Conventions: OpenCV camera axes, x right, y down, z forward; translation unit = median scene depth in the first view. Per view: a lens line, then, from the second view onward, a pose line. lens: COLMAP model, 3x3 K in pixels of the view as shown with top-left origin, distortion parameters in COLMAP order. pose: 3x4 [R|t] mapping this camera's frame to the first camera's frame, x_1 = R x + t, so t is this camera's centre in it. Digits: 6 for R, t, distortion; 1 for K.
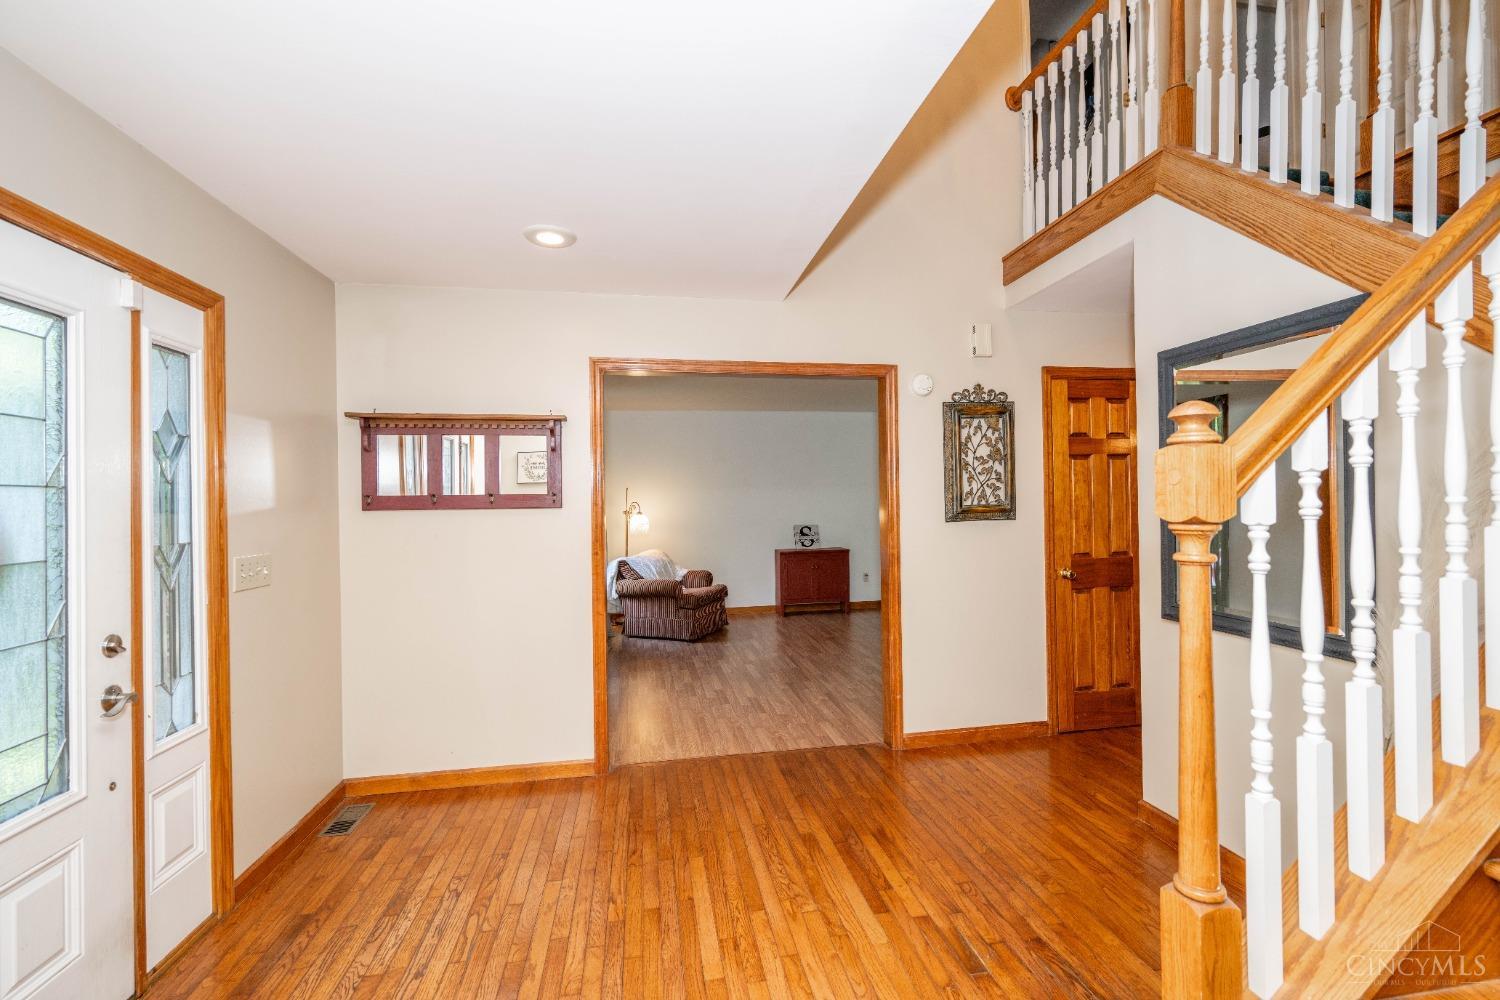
lens RADIAL K [[646.6, 0, 747.5], [0, 646.6, 503.3], [0, 0, 1]] dist [-0.000433, -0.000141]
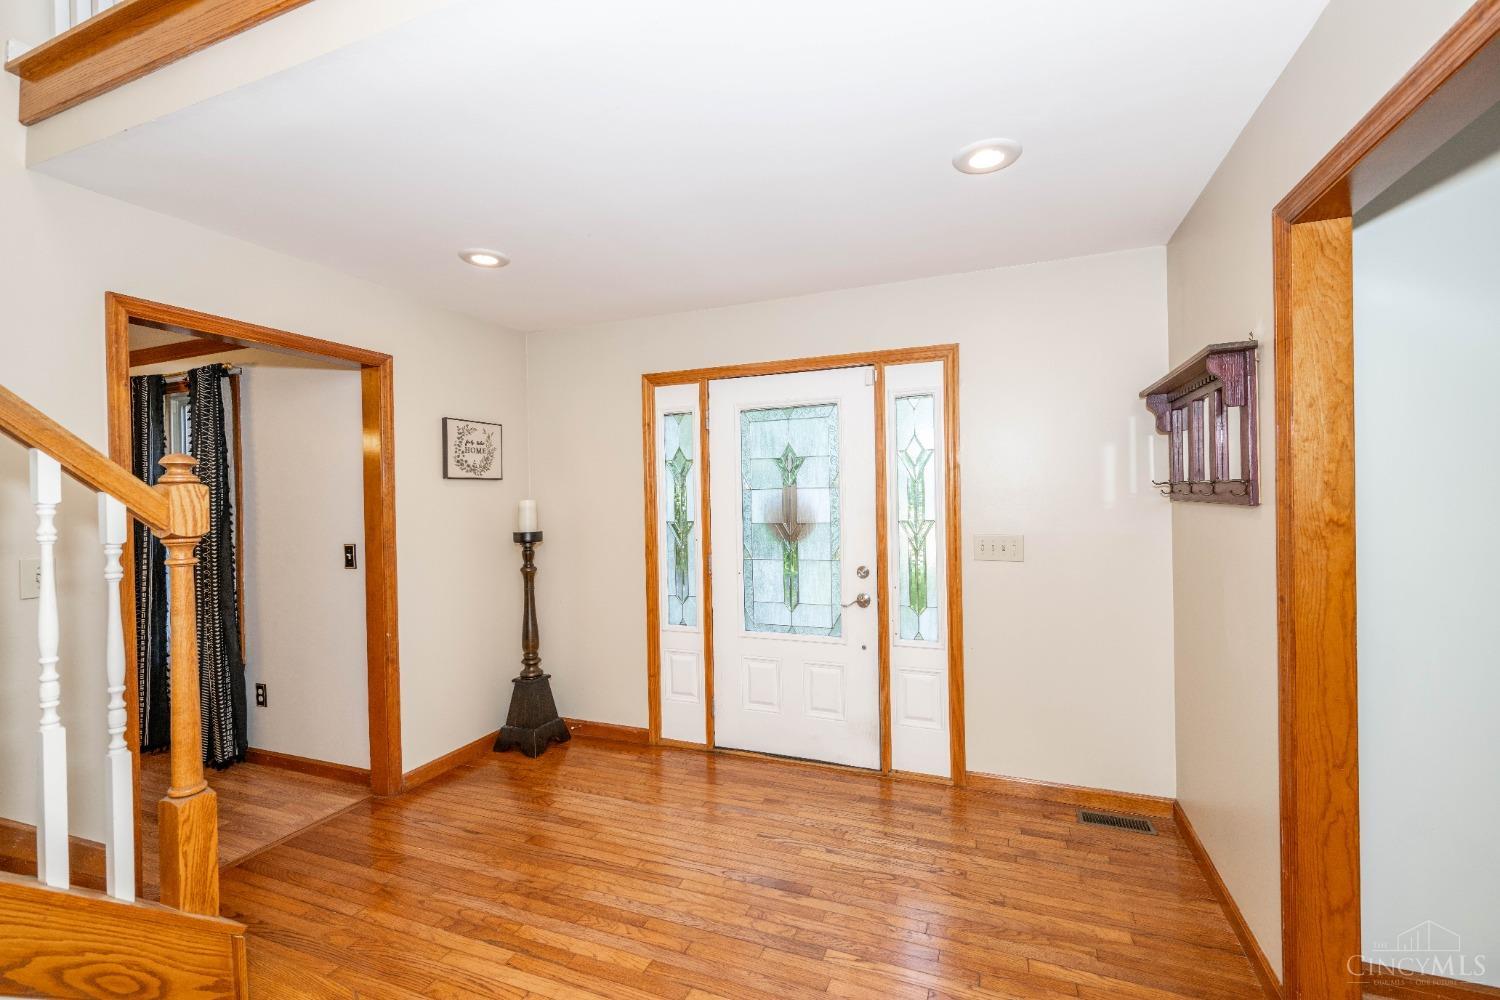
lens RADIAL K [[646.6, 0, 743.9], [0, 646.6, 495.0], [0, 0, 1]] dist [-0.000433, -0.000141]
pose [[-0.525731, 0.022470, -0.850354, 0.663749], [0.023842, 0.999648, 0.011675, -0.025332], [0.850316, -0.014136, -0.526082, 1.470433]]
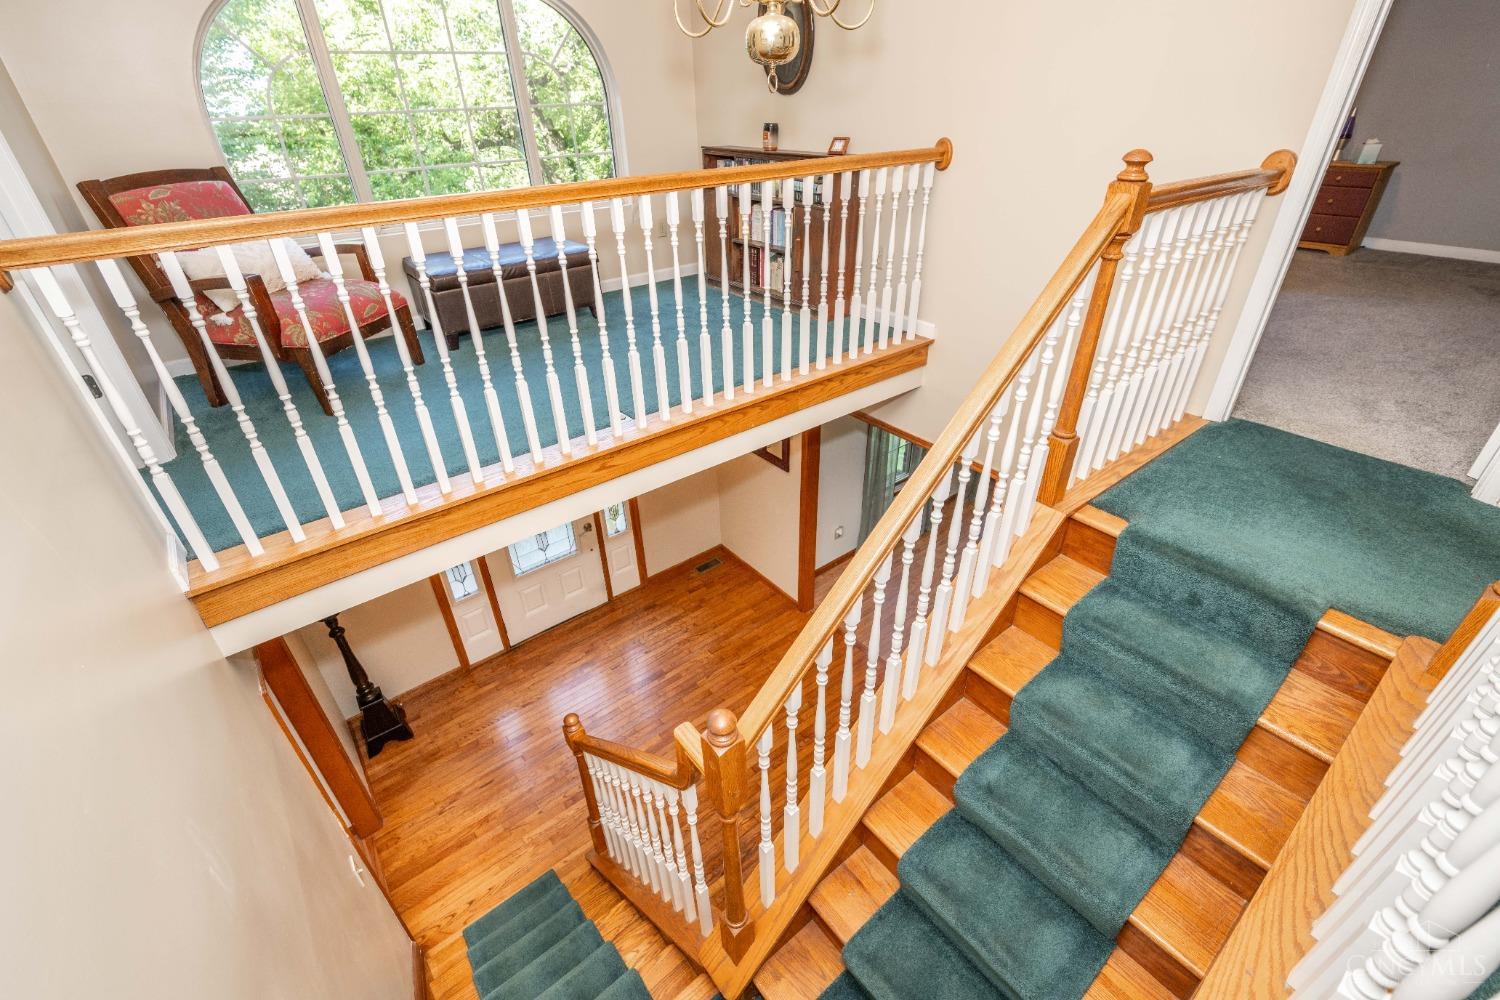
lens RADIAL K [[651.8, 0, 752.1], [0, 651.8, 500.0], [0, 0, 1]] dist [0.002564, 0.000121]
pose [[0.489268, 0.467068, -0.736522, 1.438606], [0.008109, 0.842033, 0.539365, -1.302220], [0.872096, -0.269866, 0.408192, 0.385581]]
